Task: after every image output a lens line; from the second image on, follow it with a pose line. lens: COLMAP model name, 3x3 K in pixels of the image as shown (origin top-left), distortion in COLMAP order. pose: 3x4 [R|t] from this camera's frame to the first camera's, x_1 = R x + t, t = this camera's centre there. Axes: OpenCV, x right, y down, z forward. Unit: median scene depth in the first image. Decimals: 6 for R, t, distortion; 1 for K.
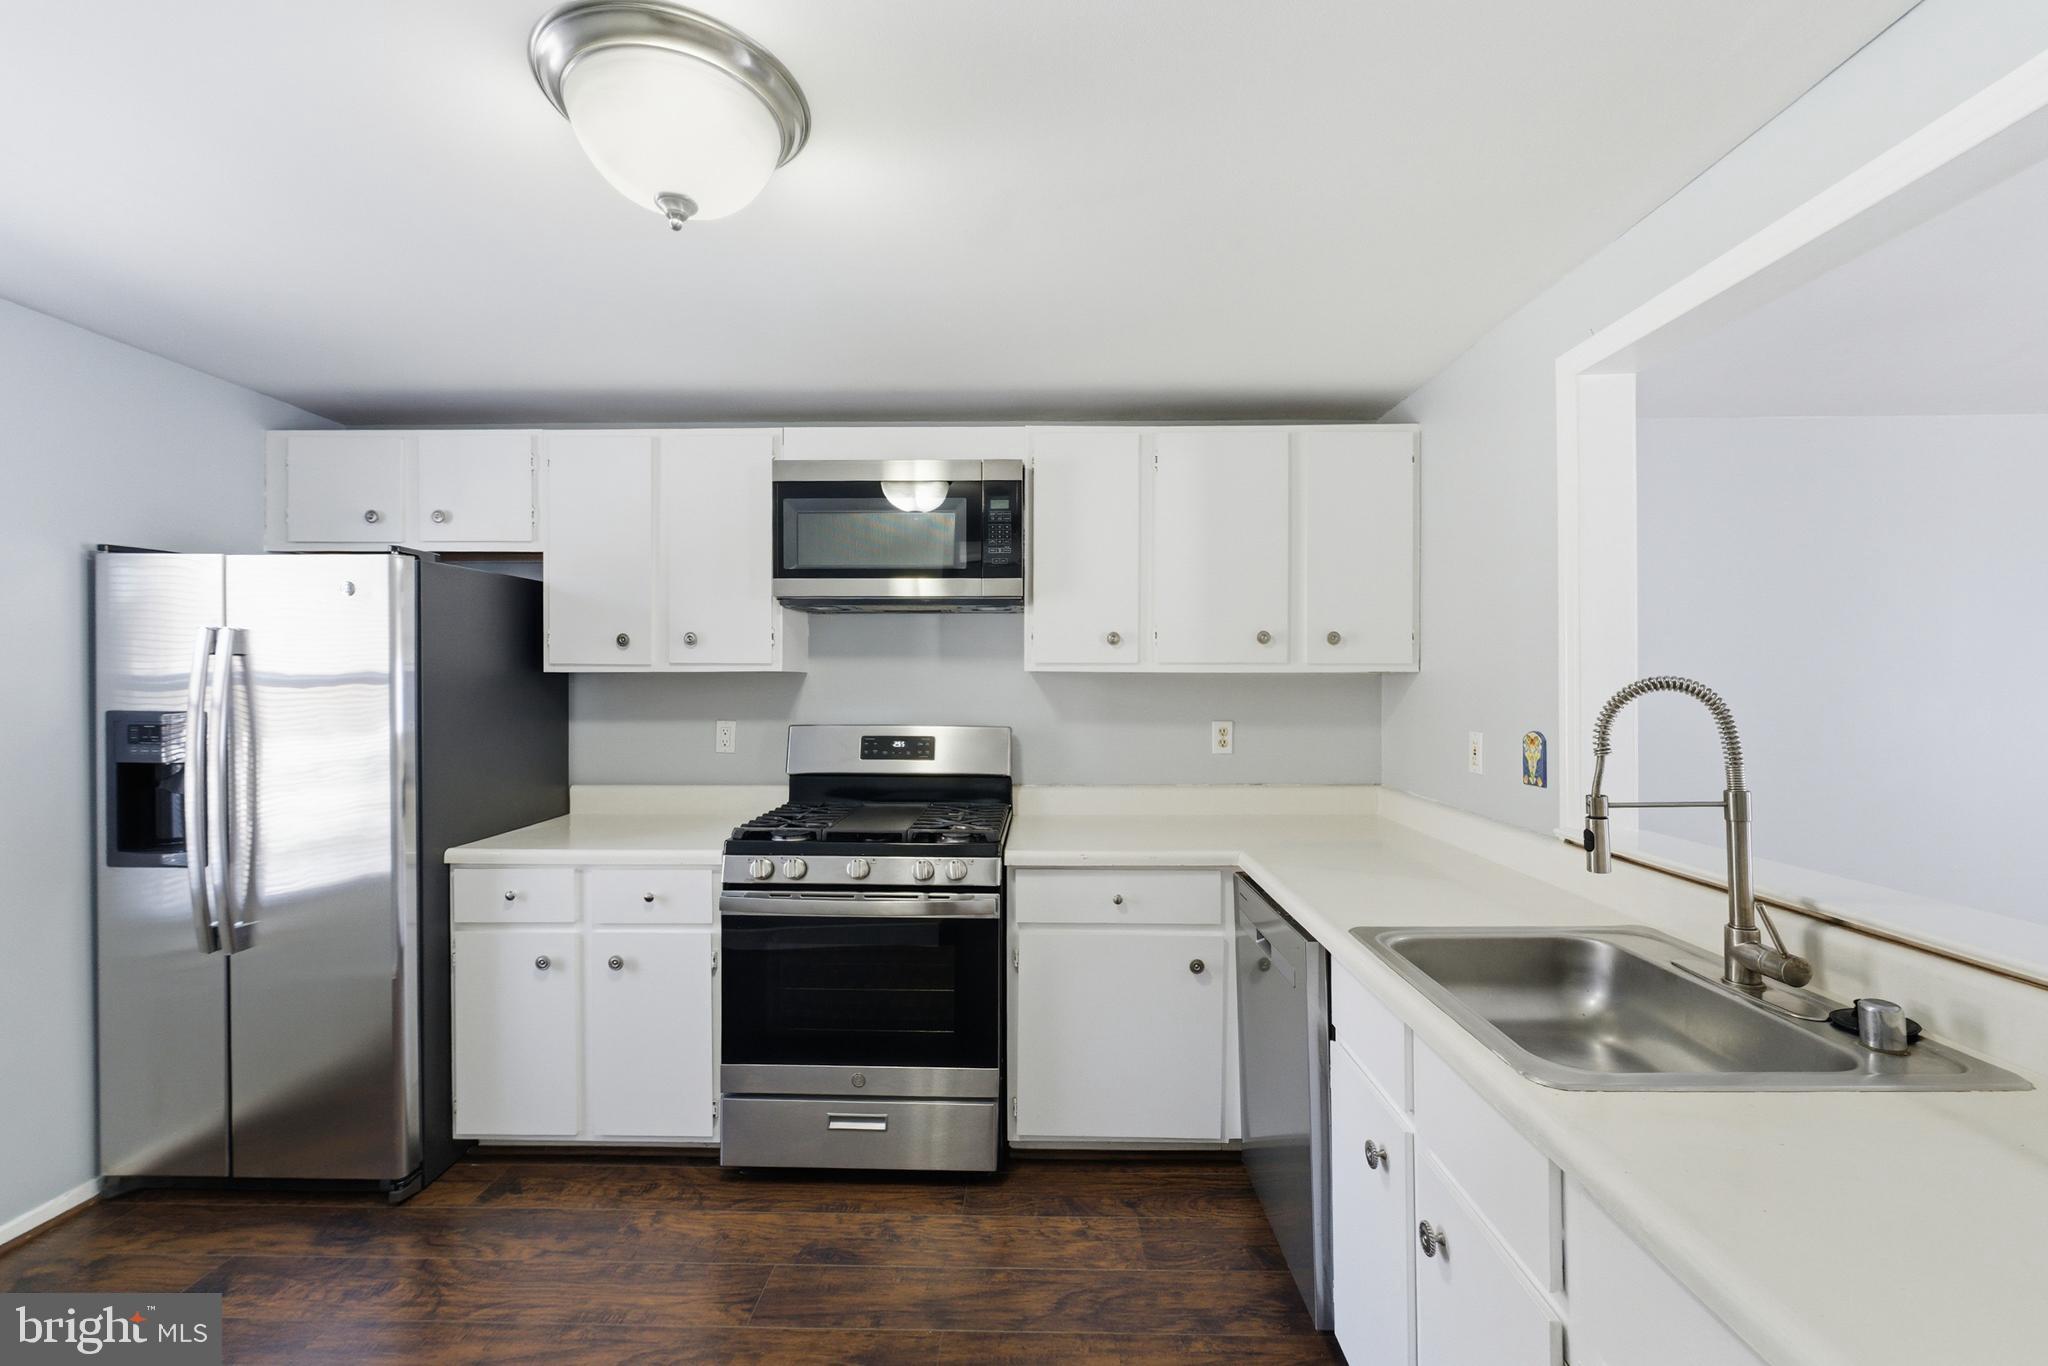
lens RADIAL K [[831.8, 0, 1030.5], [0, 831.8, 673.9], [0, 0, 1]] dist [-0.000777, -0.000421]
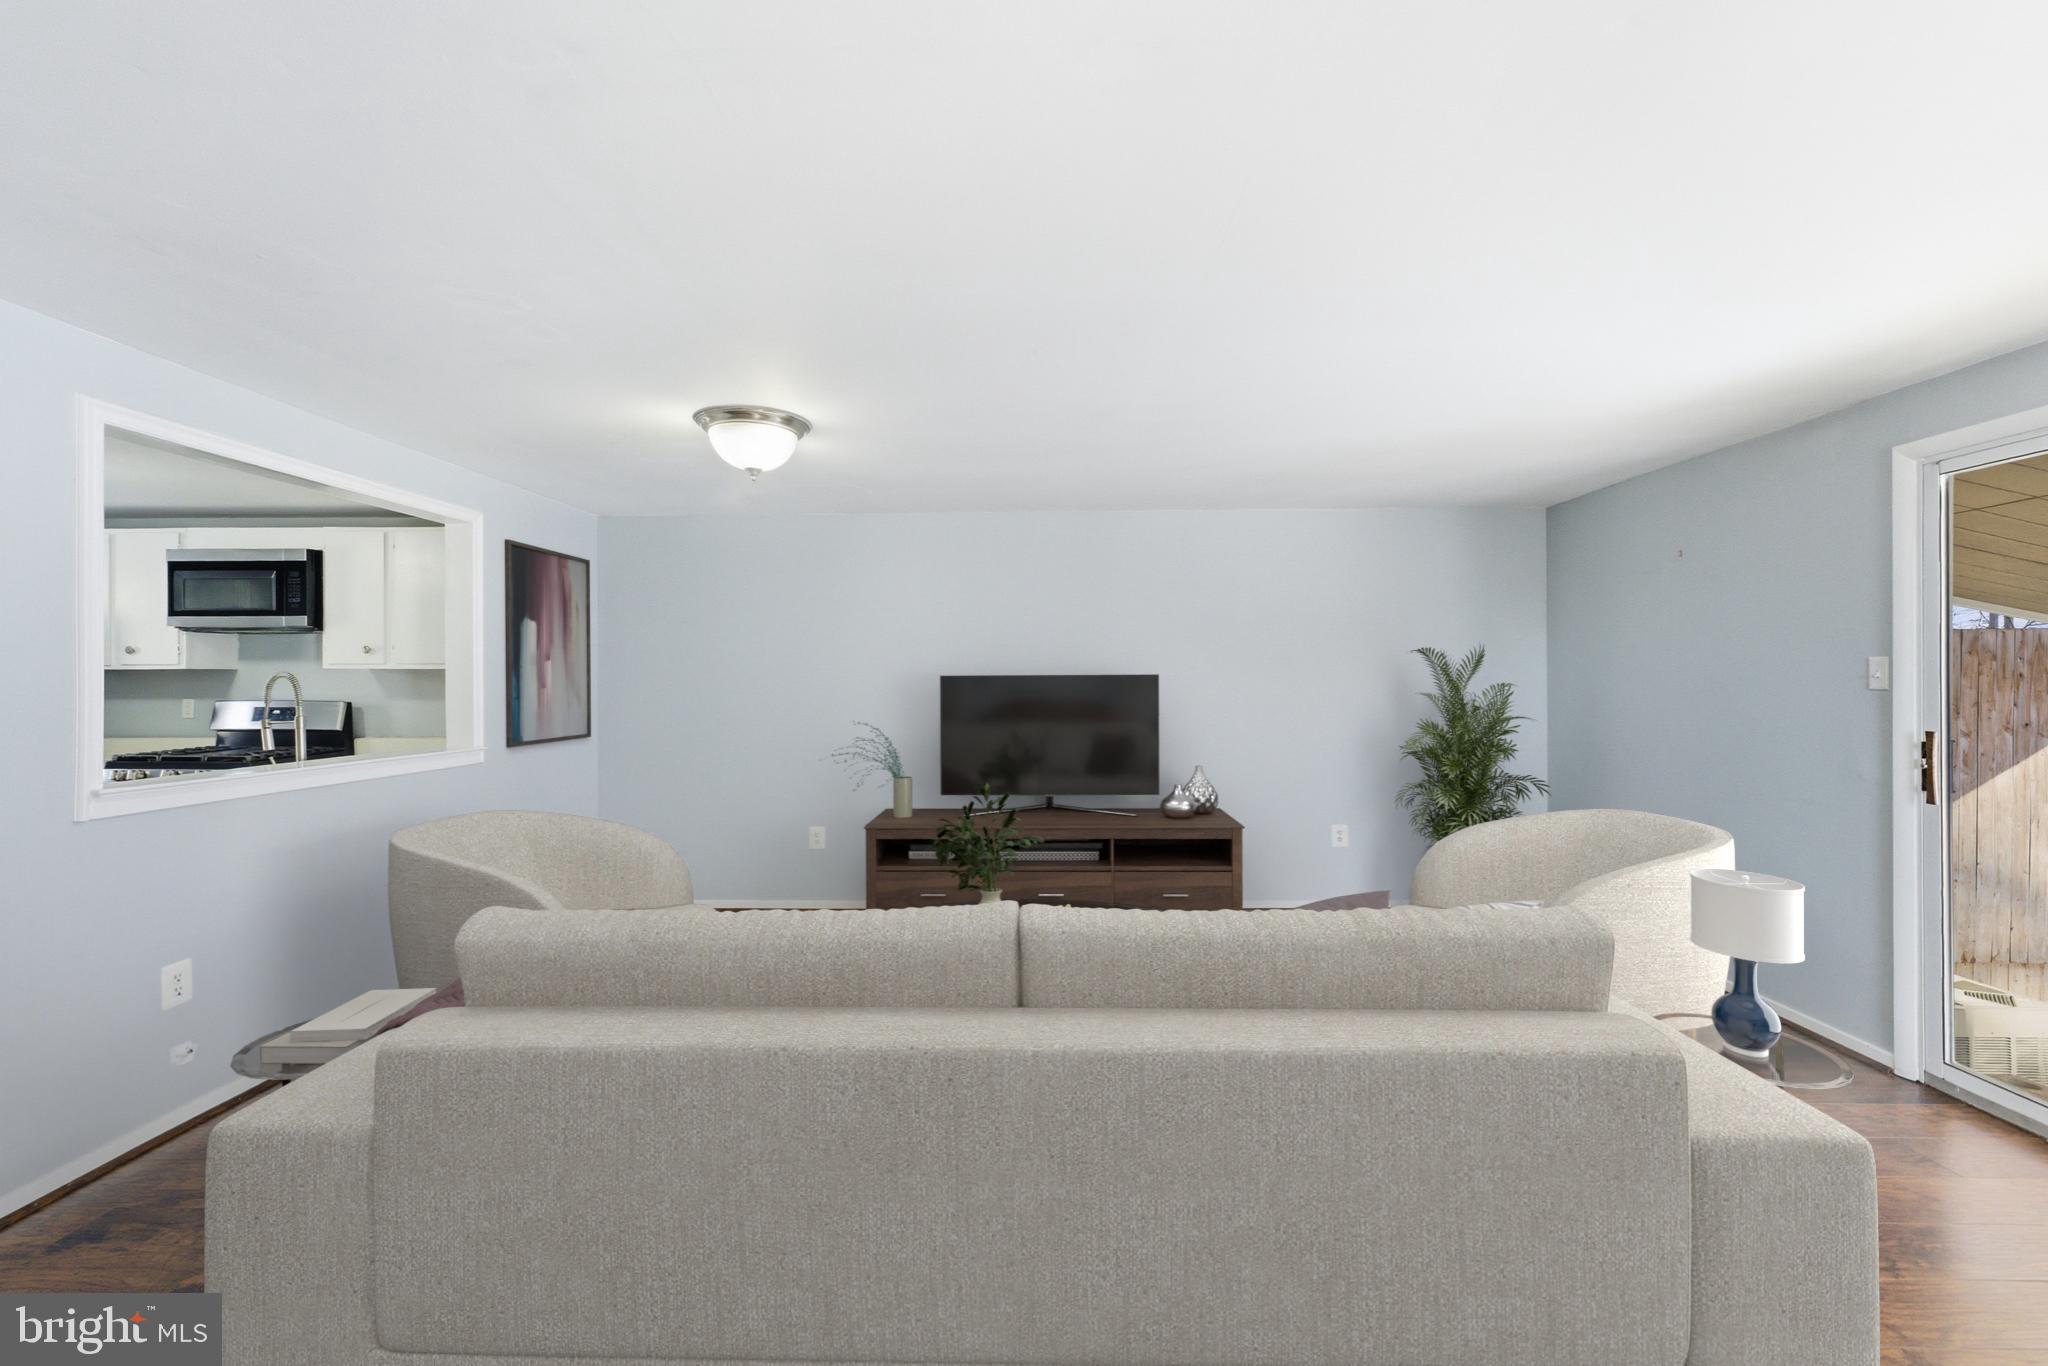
lens RADIAL K [[831.8, 0, 1032.6], [0, 831.8, 686.5], [0, 0, 1]] dist [-0.000777, -0.000421]
pose [[0.999986, -0.001863, -0.004954, 1.494885], [0.001910, 0.999953, 0.009478, 0.020576], [0.004936, -0.009488, 0.999943, -0.738839]]
